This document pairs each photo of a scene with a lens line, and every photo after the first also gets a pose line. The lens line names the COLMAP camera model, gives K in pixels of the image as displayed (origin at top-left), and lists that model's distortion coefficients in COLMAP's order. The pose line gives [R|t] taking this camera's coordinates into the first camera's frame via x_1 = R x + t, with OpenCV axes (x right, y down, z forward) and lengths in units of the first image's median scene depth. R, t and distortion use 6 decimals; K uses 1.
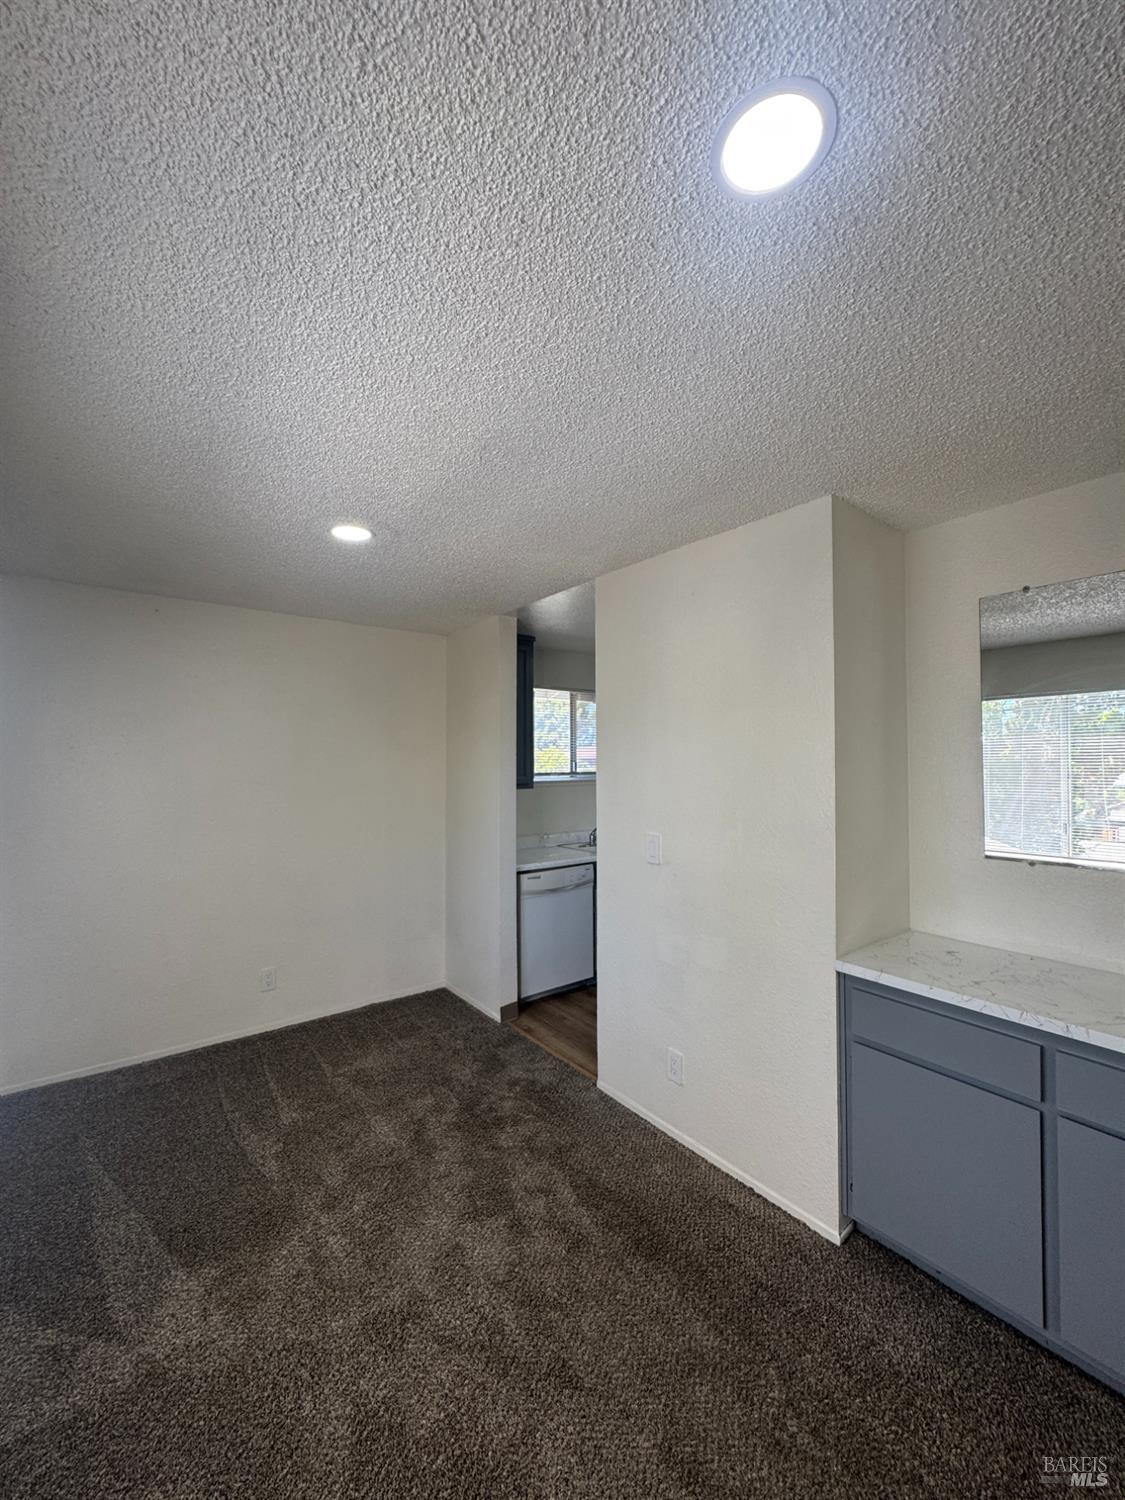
lens RADIAL K [[599.0, 0, 562.4], [0, 599.0, 748.2], [0, 0, 1]] dist [0.002662, 0.000942]
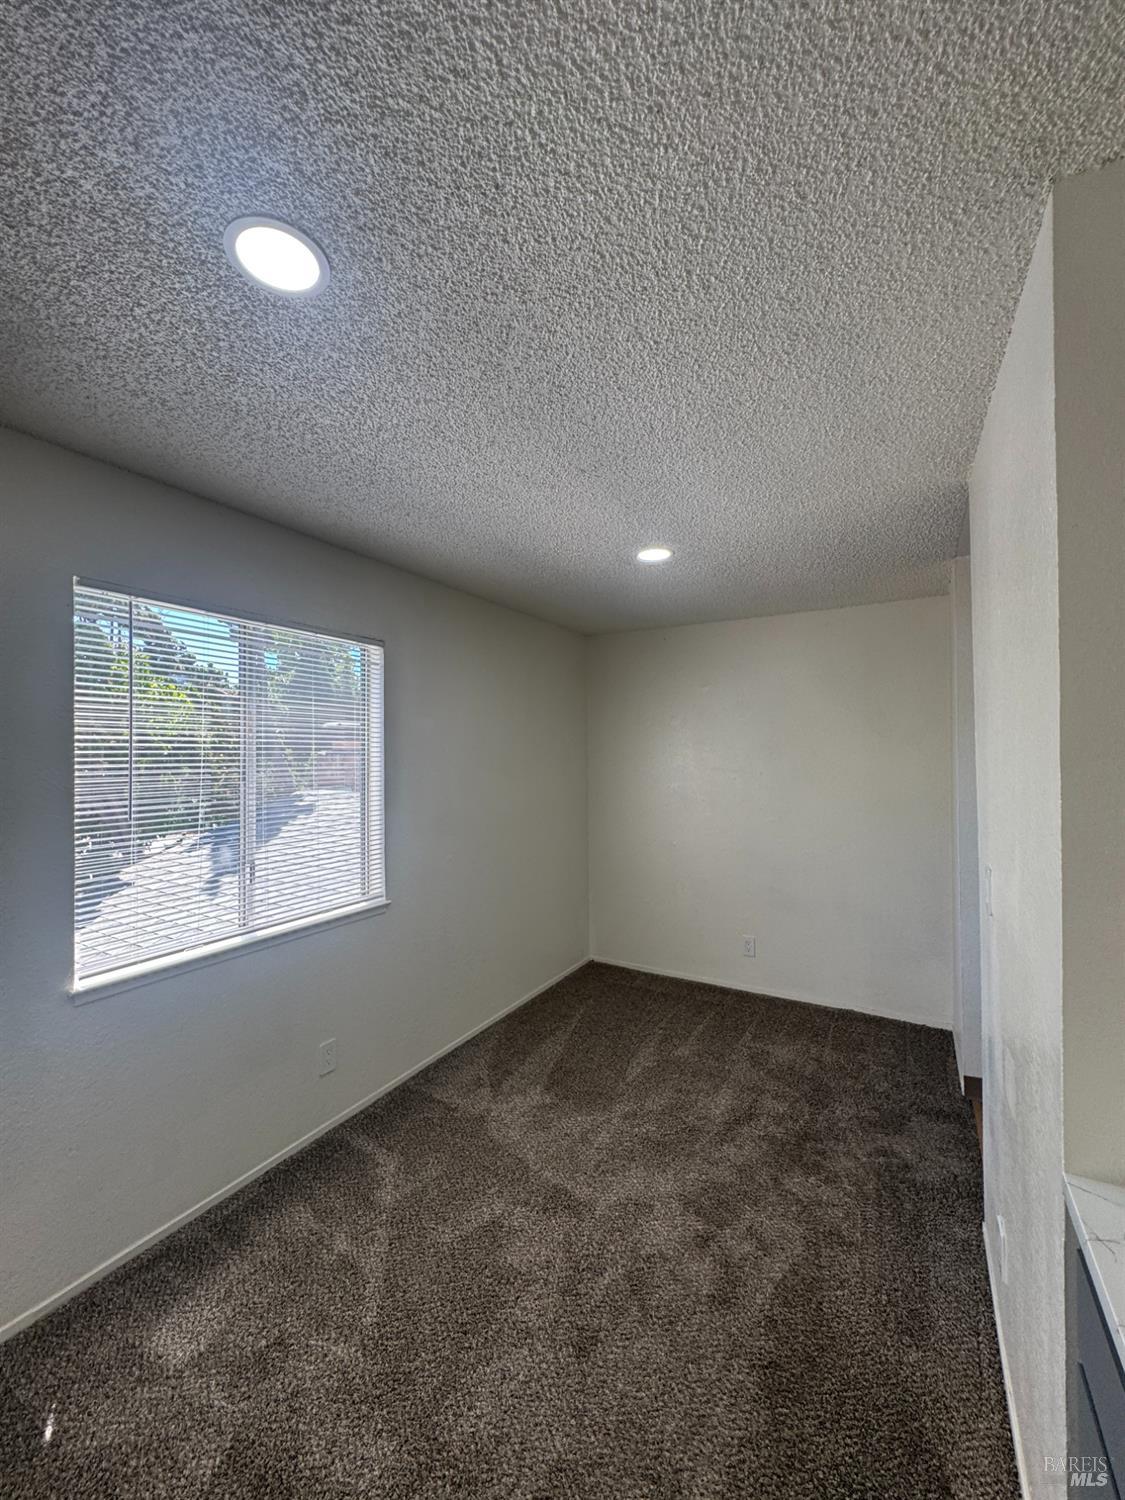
lens RADIAL K [[599.0, 0, 566.5], [0, 599.0, 748.3], [0, 0, 1]] dist [0.002662, 0.000942]
pose [[0.383459, -0.009287, -0.923511, 0.650127], [0.026916, 0.999637, 0.001124, 0.004367], [0.923166, -0.025289, 0.383570, 0.400373]]
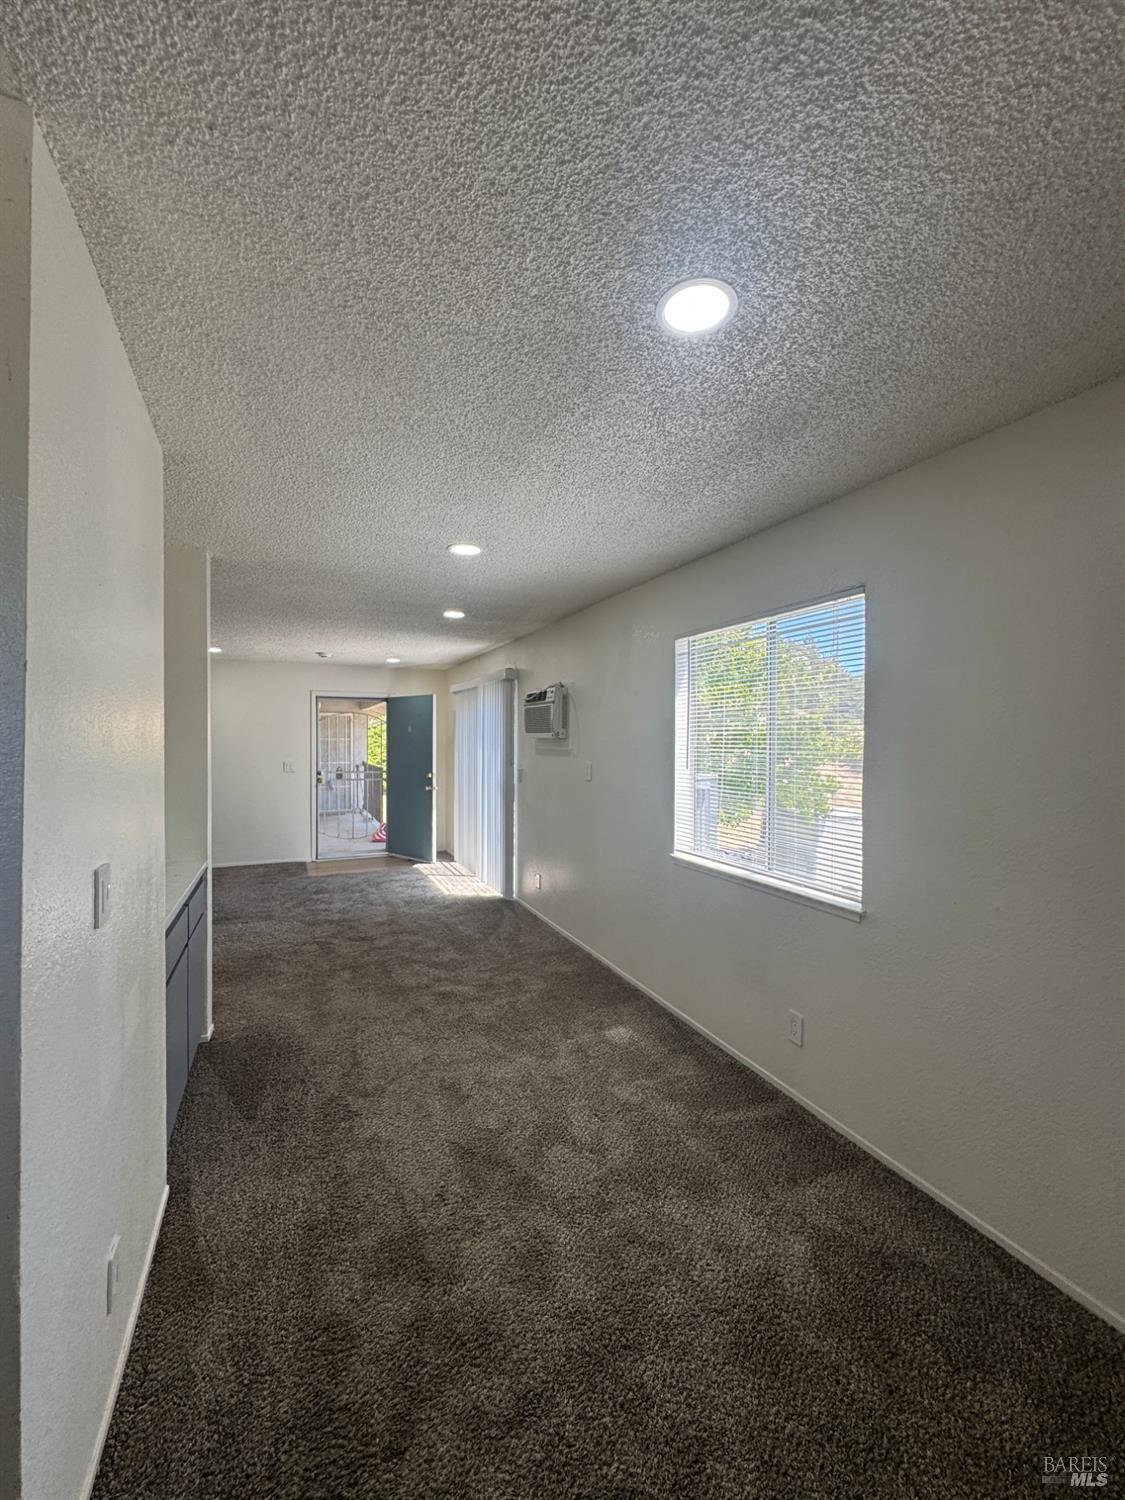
lens RADIAL K [[599.0, 0, 567.5], [0, 599.0, 749.3], [0, 0, 1]] dist [0.002662, 0.000942]
pose [[-0.977138, -0.003118, 0.212581, -0.344408], [-0.005860, 0.999908, -0.012269, 0.058438], [-0.212523, -0.013234, -0.977066, 1.568328]]
